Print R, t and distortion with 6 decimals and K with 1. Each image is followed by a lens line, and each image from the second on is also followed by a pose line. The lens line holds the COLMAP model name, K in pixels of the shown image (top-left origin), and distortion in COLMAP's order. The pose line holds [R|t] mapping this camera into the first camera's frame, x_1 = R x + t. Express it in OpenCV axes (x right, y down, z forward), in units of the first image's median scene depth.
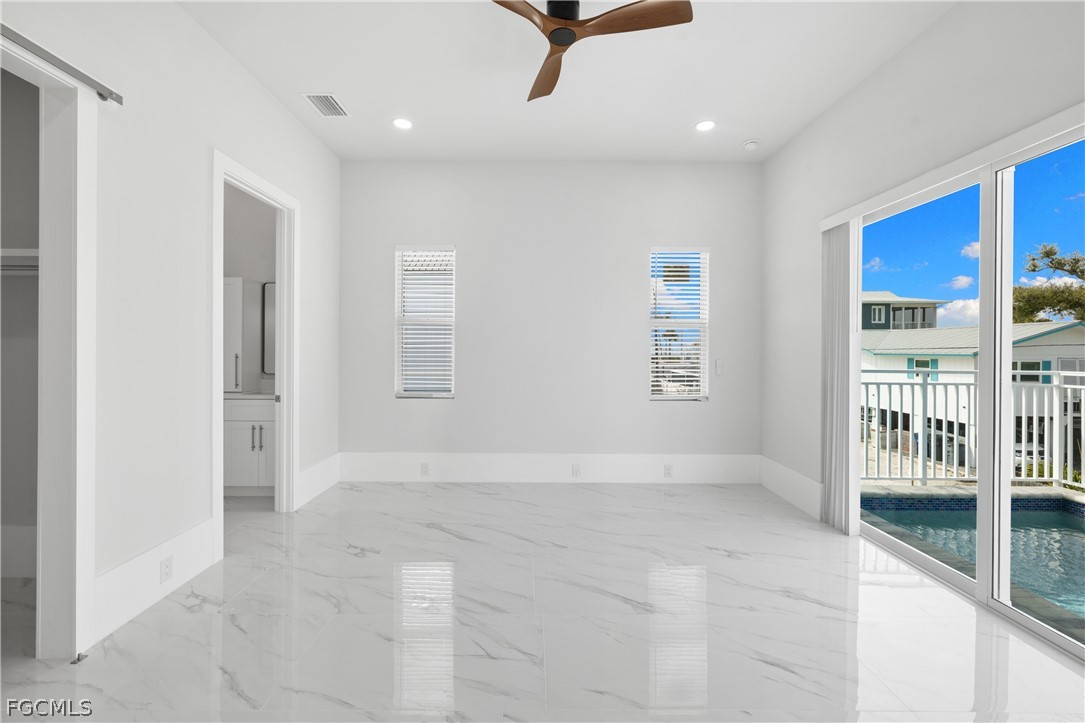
lens RADIAL K [[454.3, 0, 540.3], [0, 454.3, 349.0], [0, 0, 1]] dist [-0.000242, -0.000219]
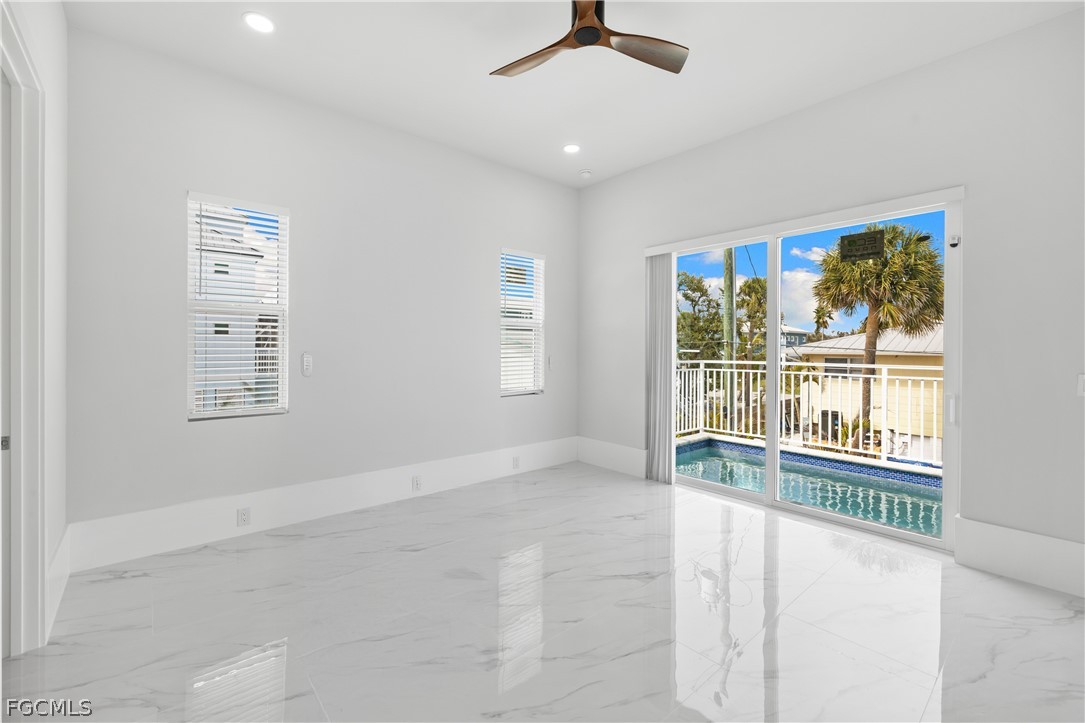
lens RADIAL K [[454.3, 0, 540.3], [0, 454.3, 349.0], [0, 0, 1]] dist [-0.000242, -0.000219]
pose [[0.762204, -0.005159, 0.647316, -0.417343], [0.000775, 0.999975, 0.007057, -0.002847], [-0.647336, -0.004877, 0.762189, 0.186490]]
